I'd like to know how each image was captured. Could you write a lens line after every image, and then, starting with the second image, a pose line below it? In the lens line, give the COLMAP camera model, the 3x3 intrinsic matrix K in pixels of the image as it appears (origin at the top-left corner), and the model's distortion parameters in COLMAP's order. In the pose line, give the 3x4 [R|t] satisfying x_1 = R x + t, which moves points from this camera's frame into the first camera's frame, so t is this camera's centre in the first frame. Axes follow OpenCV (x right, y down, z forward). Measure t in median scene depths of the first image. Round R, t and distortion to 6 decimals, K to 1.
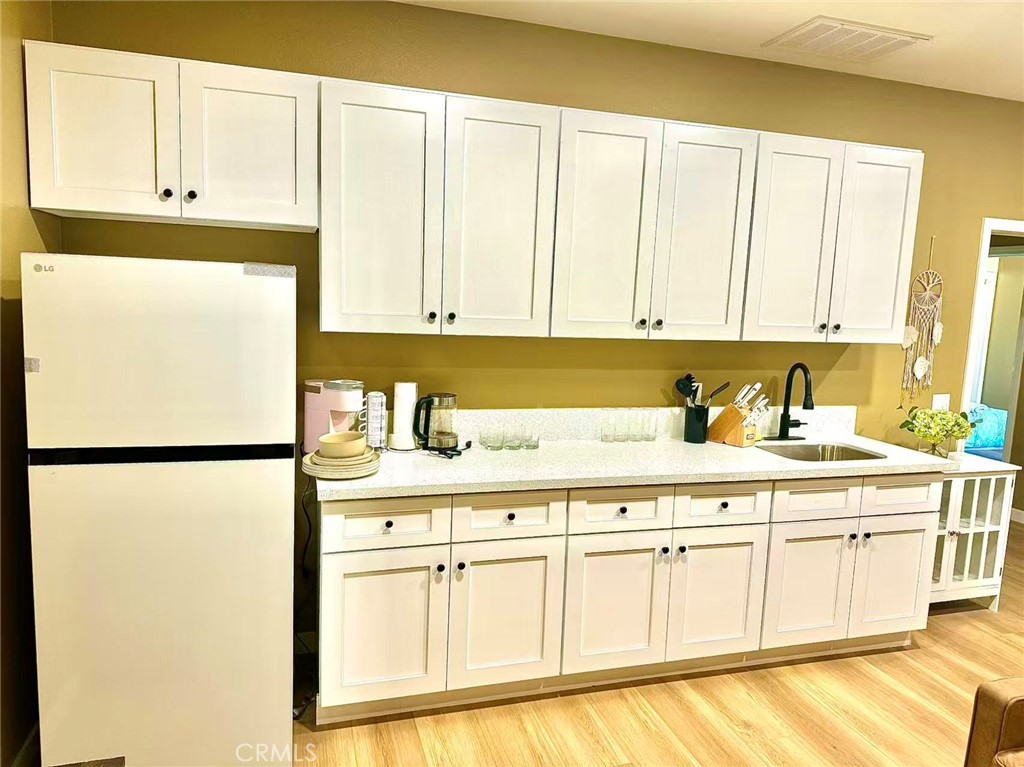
lens RADIAL K [[709.4, 0, 518.6], [0, 709.4, 383.1], [0, 0, 1]] dist [0.177099, -0.315213]
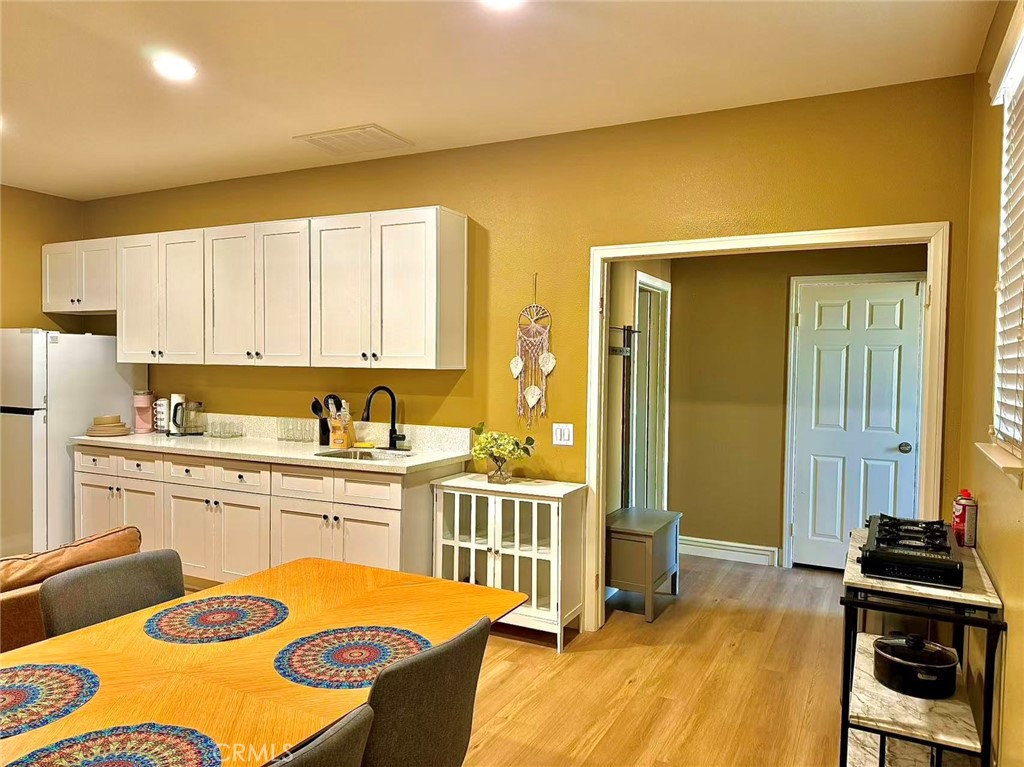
lens RADIAL K [[714.3, 0, 536.5], [0, 714.3, 382.7], [0, 0, 1]] dist [0.000541, -0.007759]
pose [[0.731456, -0.010043, -0.681815, 1.452588], [-0.067923, 0.993846, -0.087507, 0.057303], [0.678498, 0.110318, 0.726272, 0.291464]]
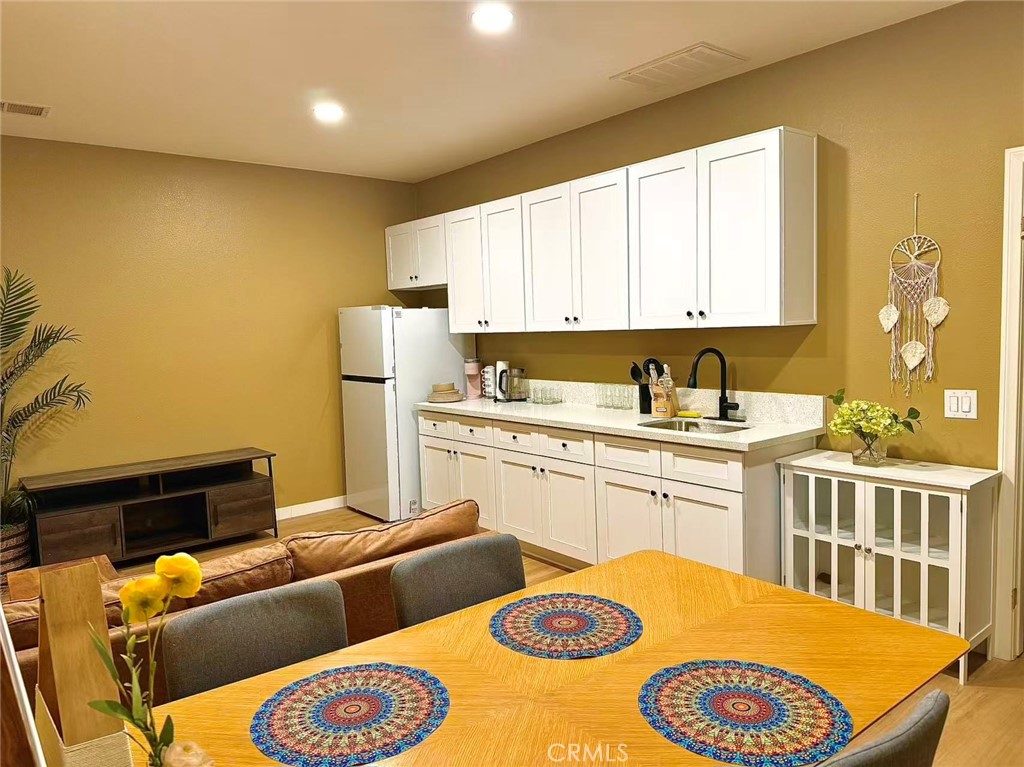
lens RADIAL K [[709.4, 0, 518.6], [0, 709.4, 383.1], [0, 0, 1]] dist [0.177099, -0.315213]
pose [[0.377668, 0.023737, -0.925637, 1.317515], [-0.065823, 0.997831, -0.001267, 0.047179], [0.923599, 0.061407, 0.378411, 0.326191]]
